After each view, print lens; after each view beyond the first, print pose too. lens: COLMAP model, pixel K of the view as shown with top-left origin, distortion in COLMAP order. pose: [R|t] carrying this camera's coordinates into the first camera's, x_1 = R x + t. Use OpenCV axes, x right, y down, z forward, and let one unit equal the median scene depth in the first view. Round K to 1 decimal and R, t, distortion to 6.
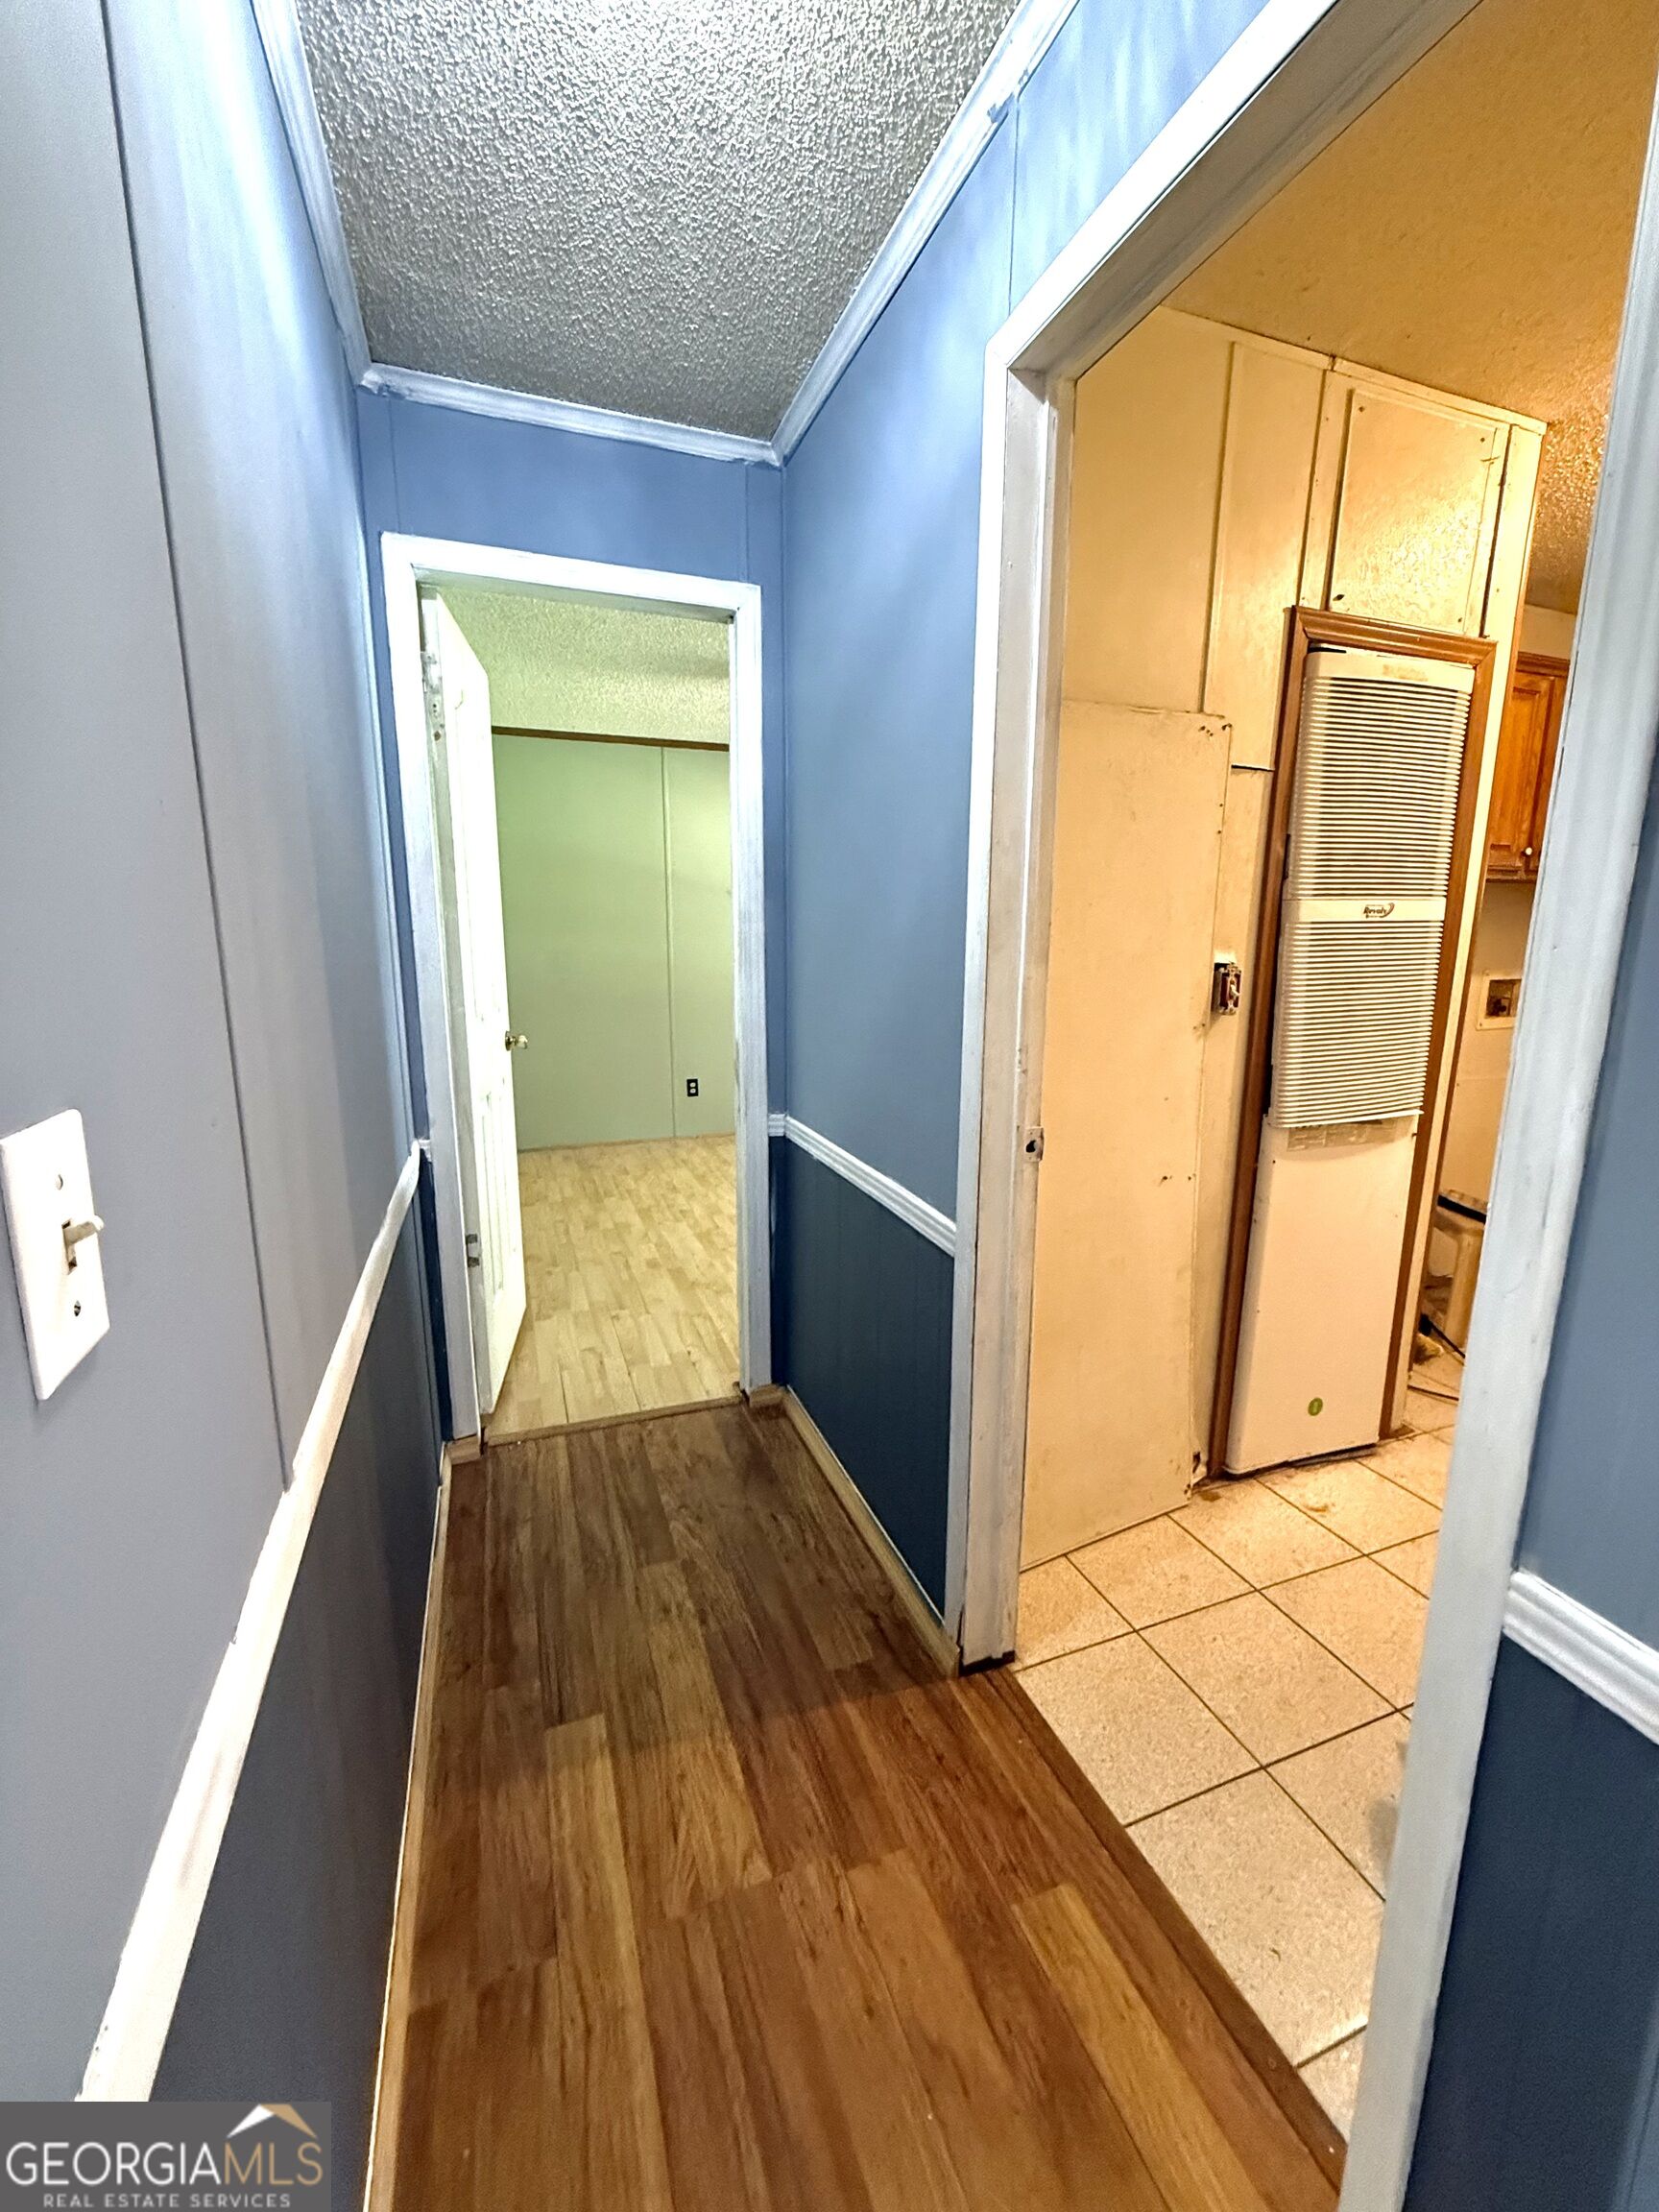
lens RADIAL K [[880.6, 0, 822.8], [0, 880.6, 1103.2], [0, 0, 1]] dist [-0.002181, -0.000040]
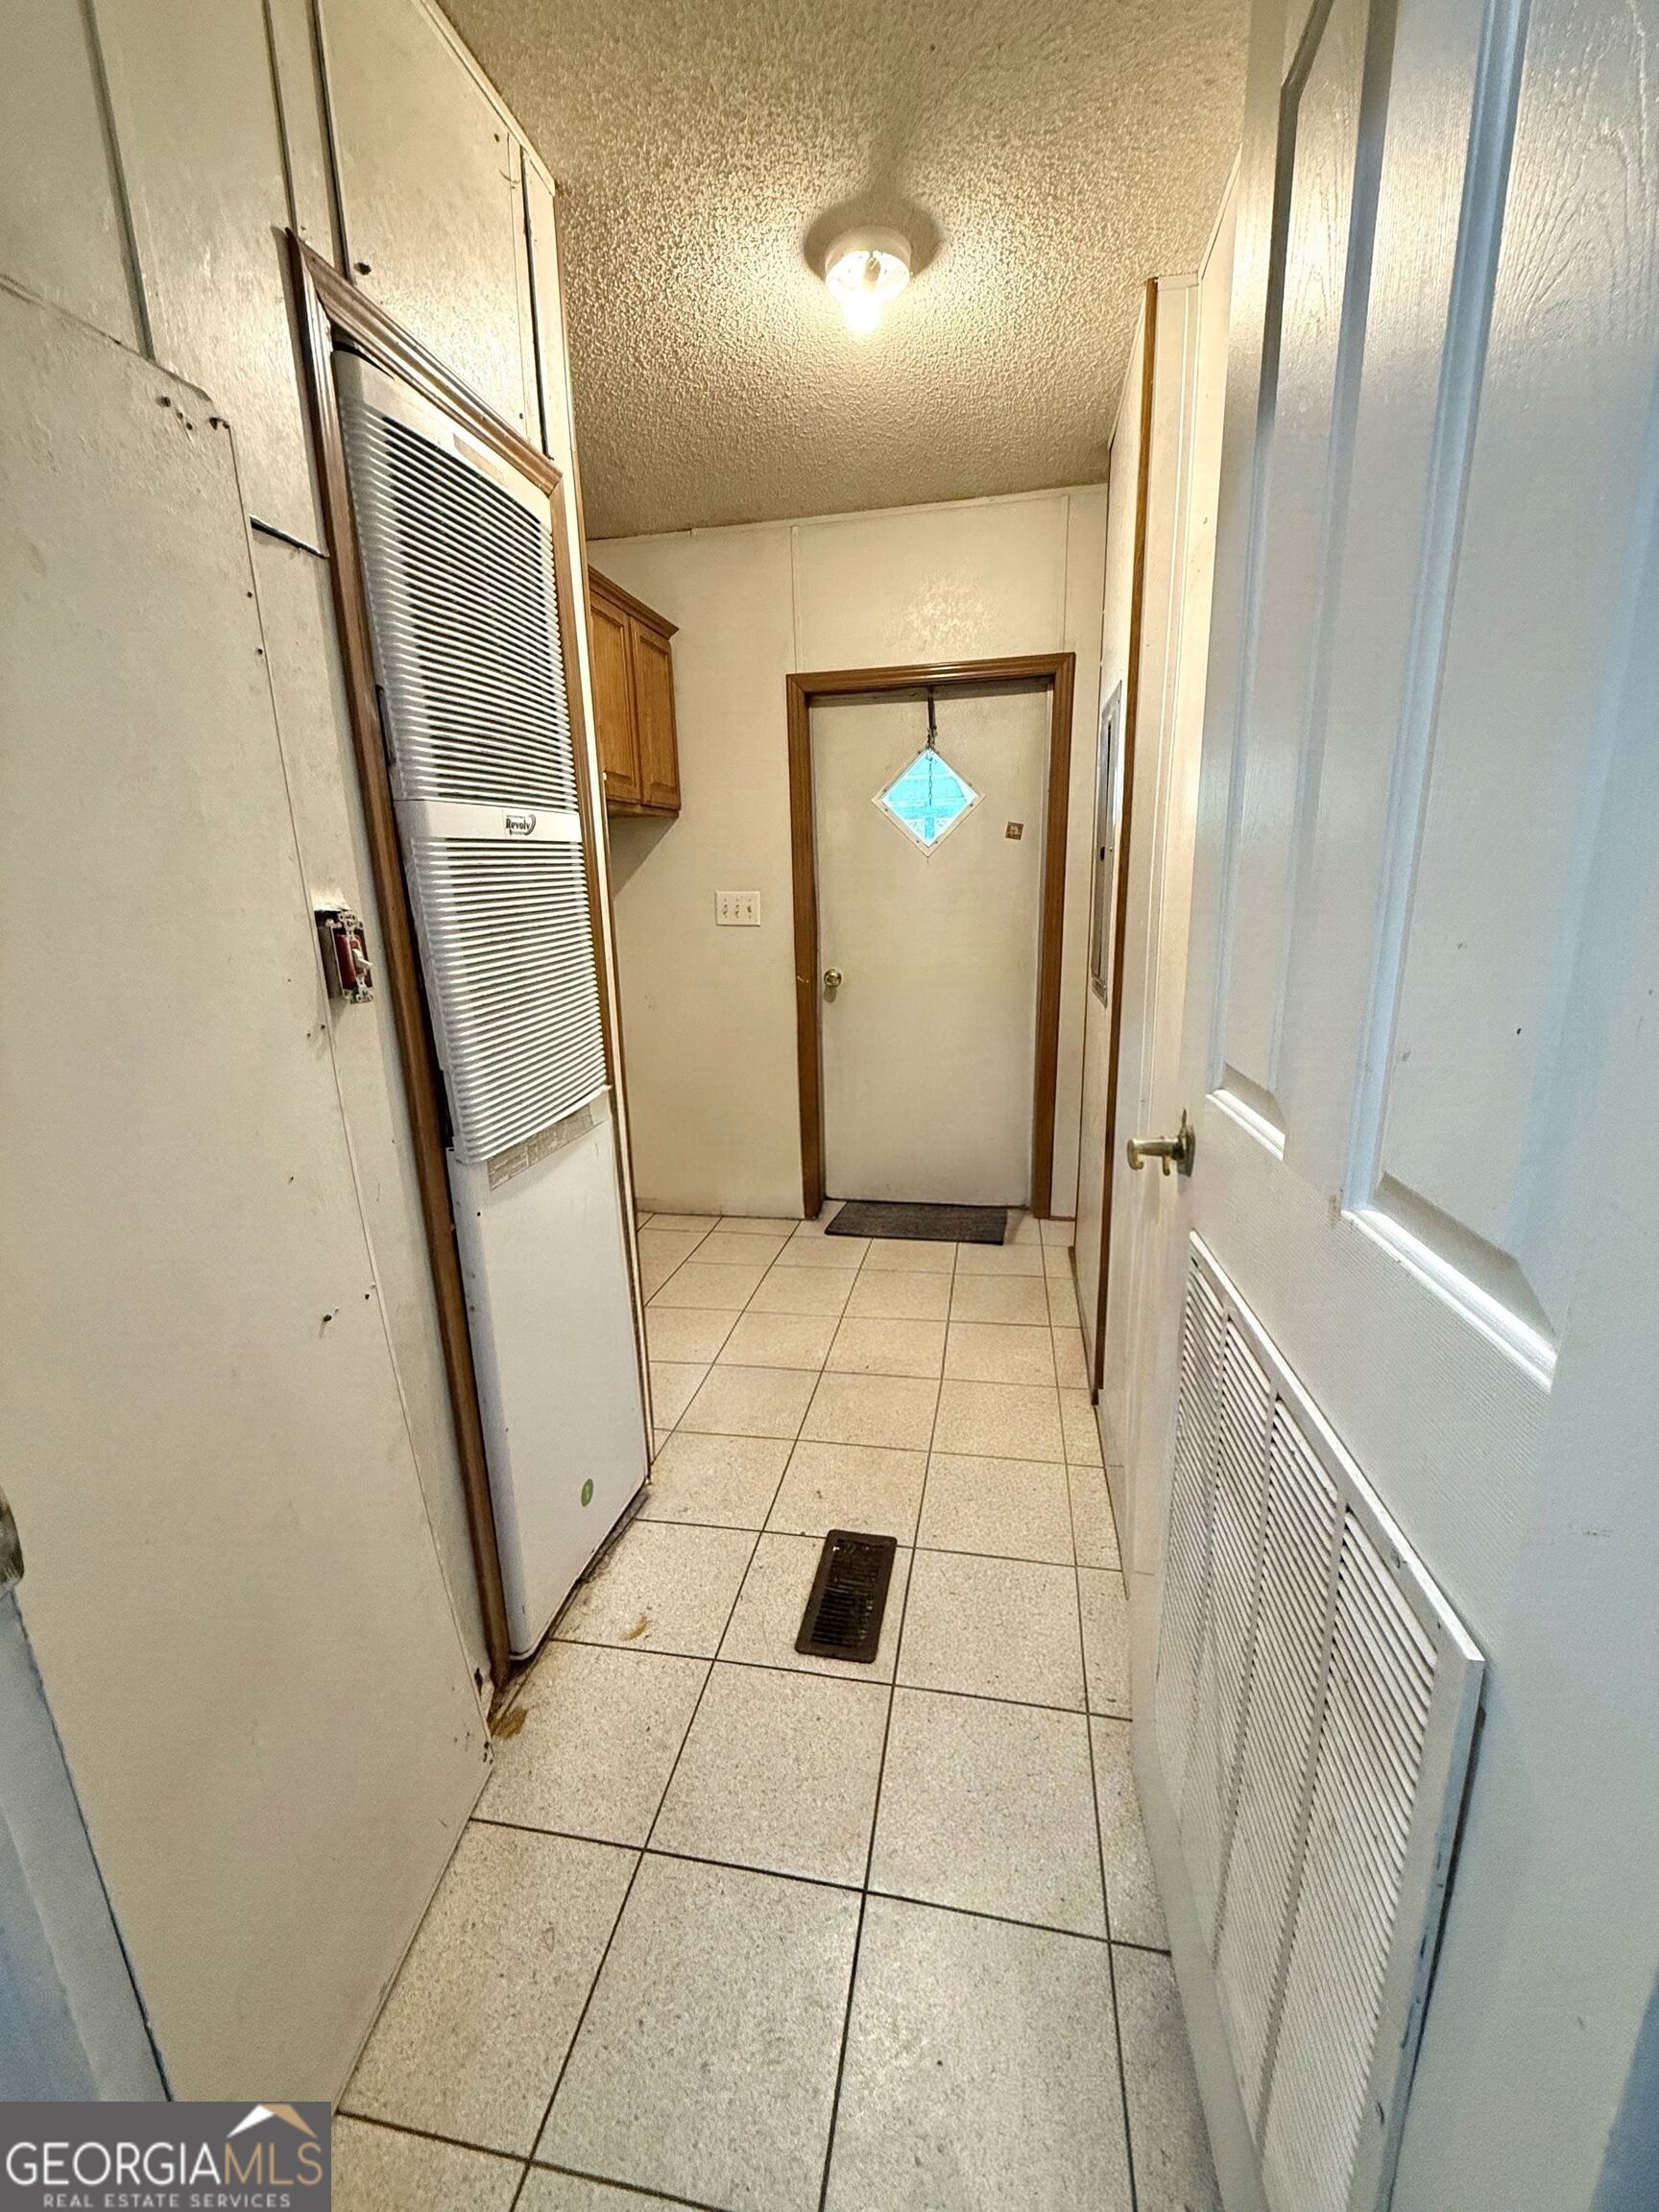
lens RADIAL K [[880.6, 0, 833.7], [0, 880.6, 1099.8], [0, 0, 1]] dist [-0.002181, -0.000040]
pose [[0.513195, -0.226343, 0.827888, 0.130635], [0.187097, 0.970904, 0.149465, -0.064818], [-0.837631, 0.078191, 0.540612, 0.429776]]
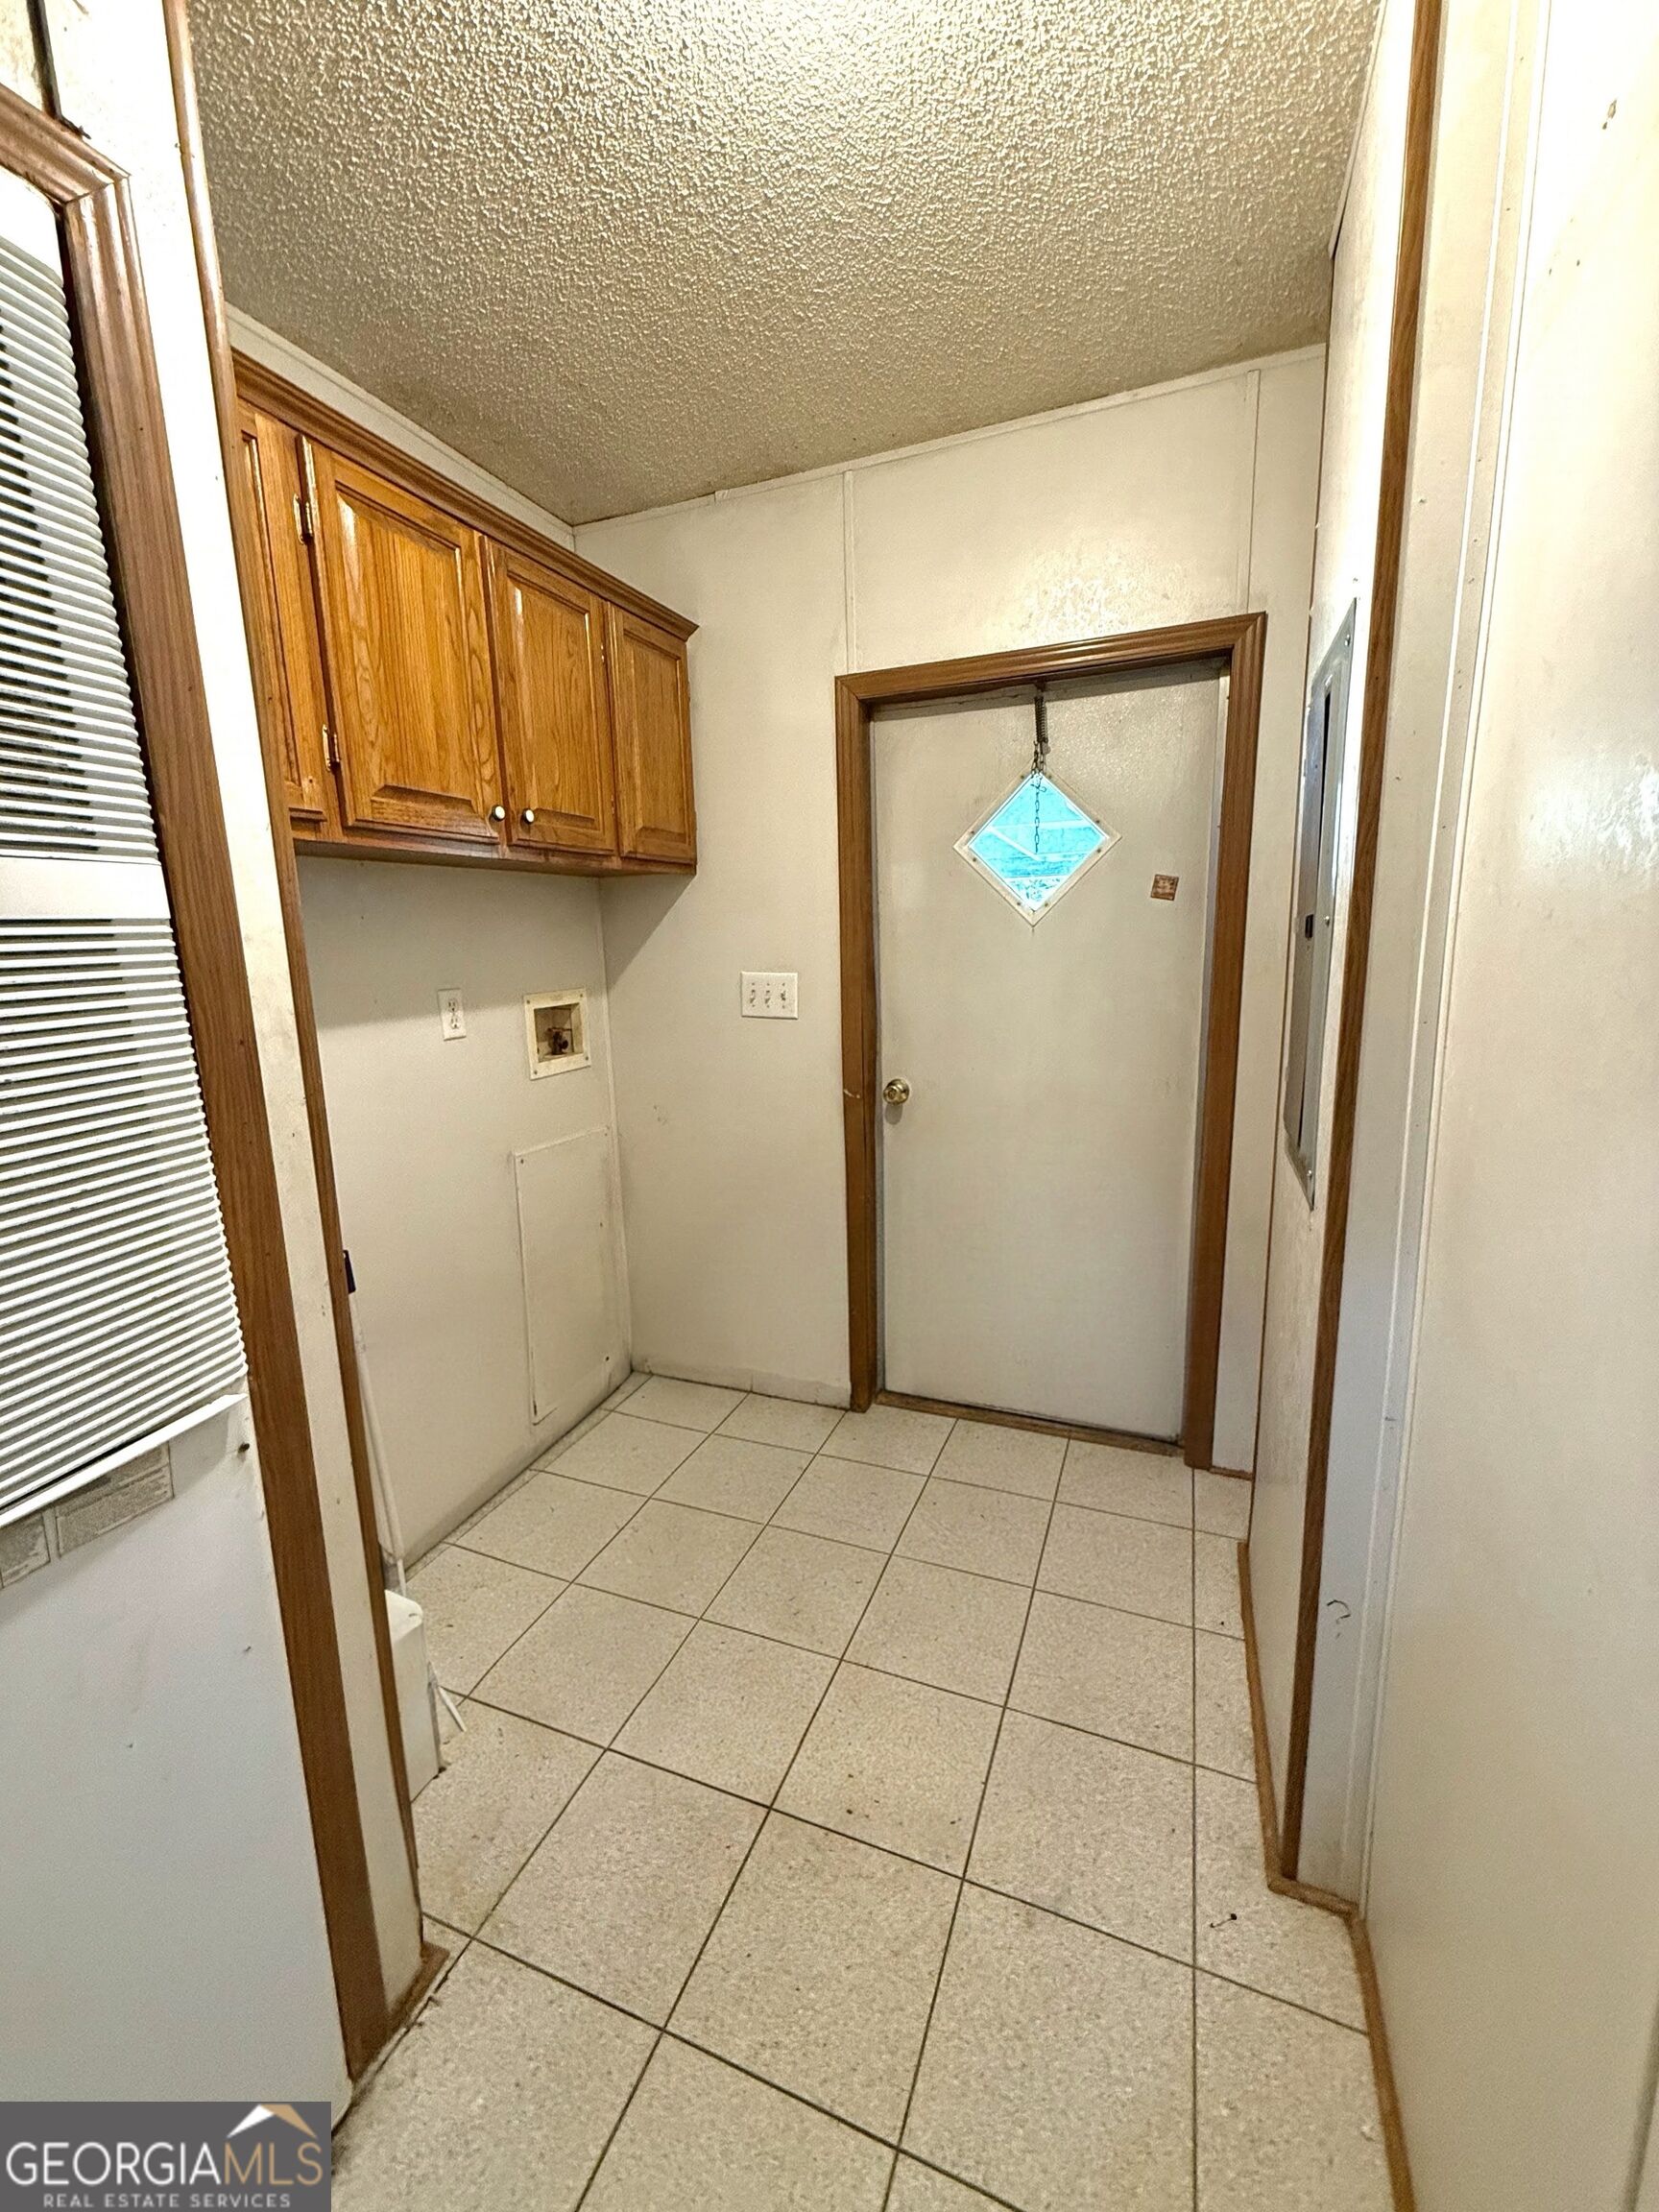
lens RADIAL K [[880.6, 0, 831.2], [0, 880.6, 1098.1], [0, 0, 1]] dist [-0.002181, -0.000040]
pose [[0.670512, -0.151444, 0.726277, 0.635256], [0.164872, 0.984882, 0.053155, -0.109213], [-0.723347, 0.084102, 0.685344, 0.560262]]
